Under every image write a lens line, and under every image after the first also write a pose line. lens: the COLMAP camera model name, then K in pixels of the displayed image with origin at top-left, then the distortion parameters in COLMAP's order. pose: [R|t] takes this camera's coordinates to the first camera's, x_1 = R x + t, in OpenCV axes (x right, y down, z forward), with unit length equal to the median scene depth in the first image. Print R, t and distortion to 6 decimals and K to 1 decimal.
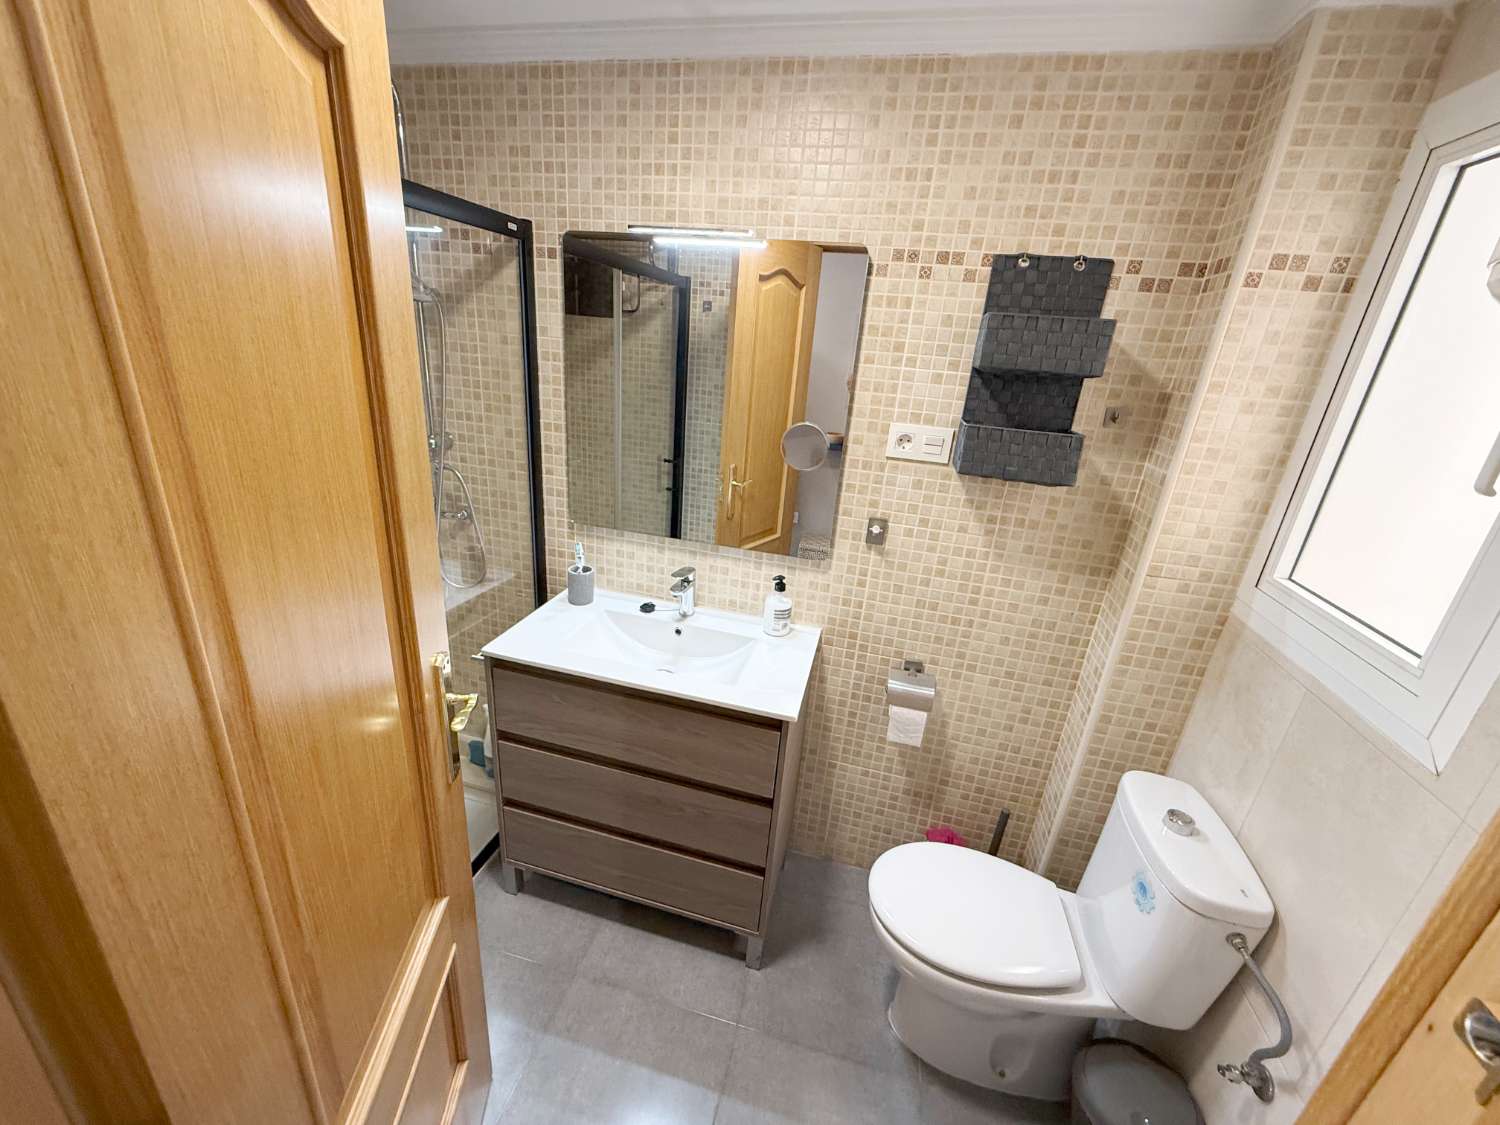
lens RADIAL K [[598.2, 0, 743.9], [0, 598.2, 562.2], [0, 0, 1]] dist [0.000212, 0.000021]
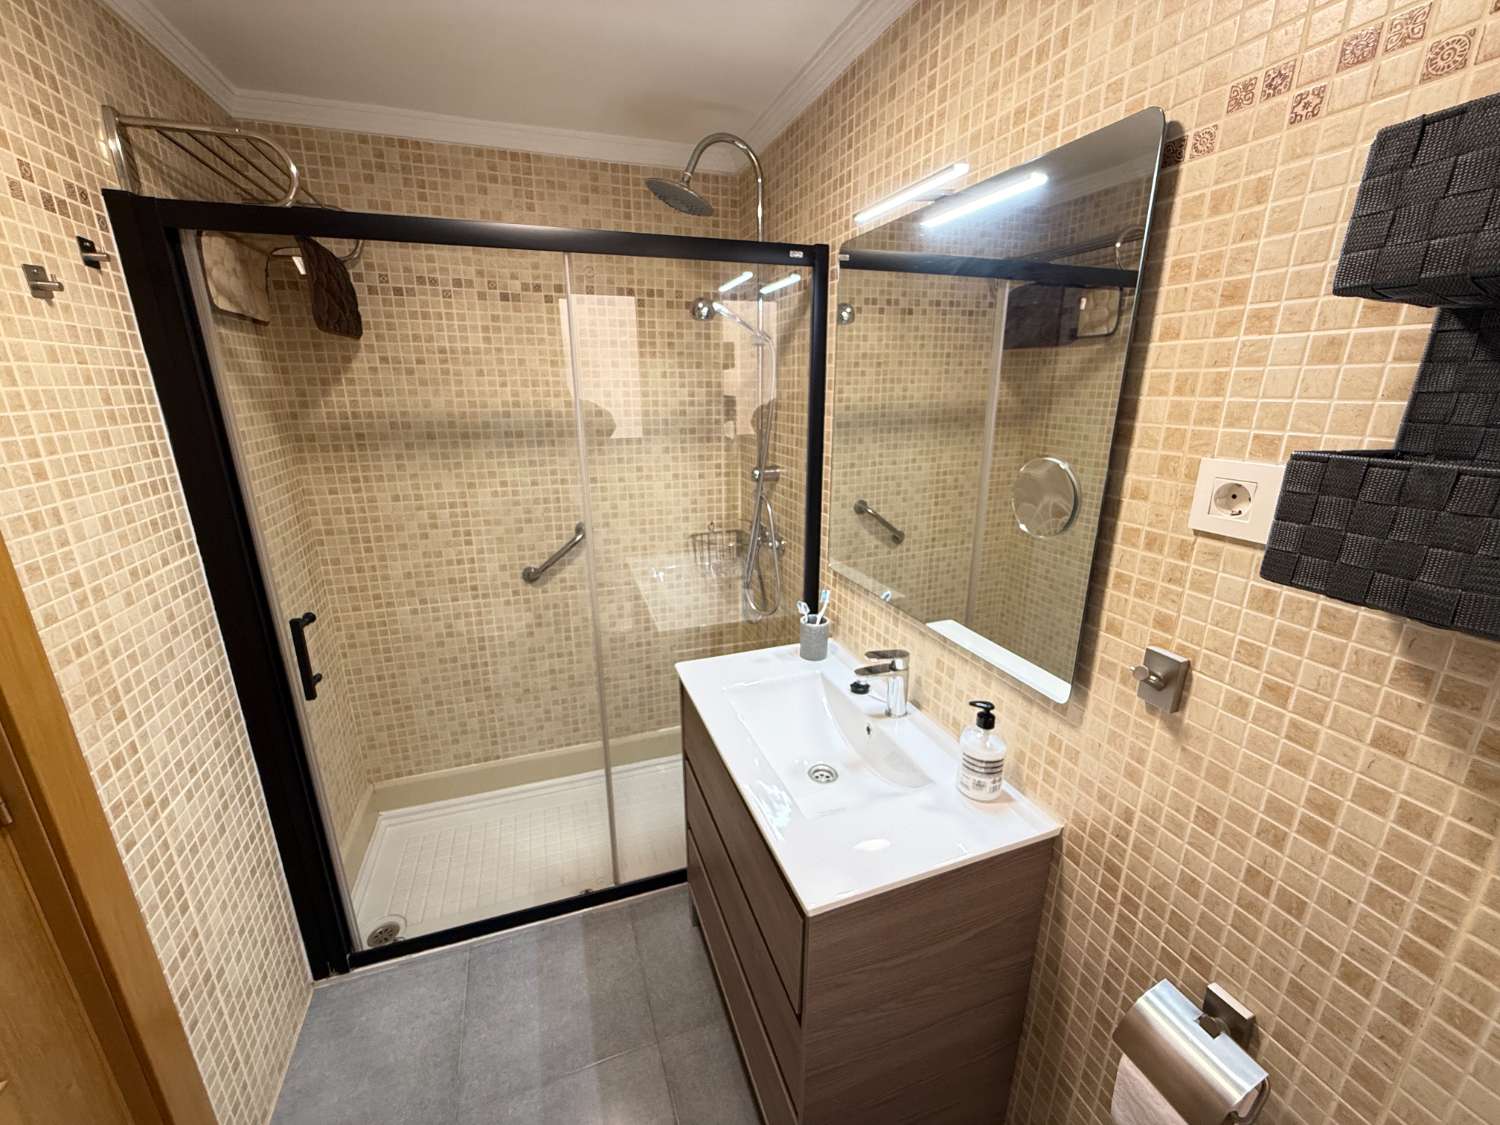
lens RADIAL K [[598.2, 0, 743.9], [0, 598.2, 562.2], [0, 0, 1]] dist [0.000212, 0.000021]
pose [[0.560992, 0.161382, -0.811939, 0.428080], [-0.246961, 0.968777, 0.021923, -0.074171], [0.790126, 0.188219, 0.583331, 0.449881]]
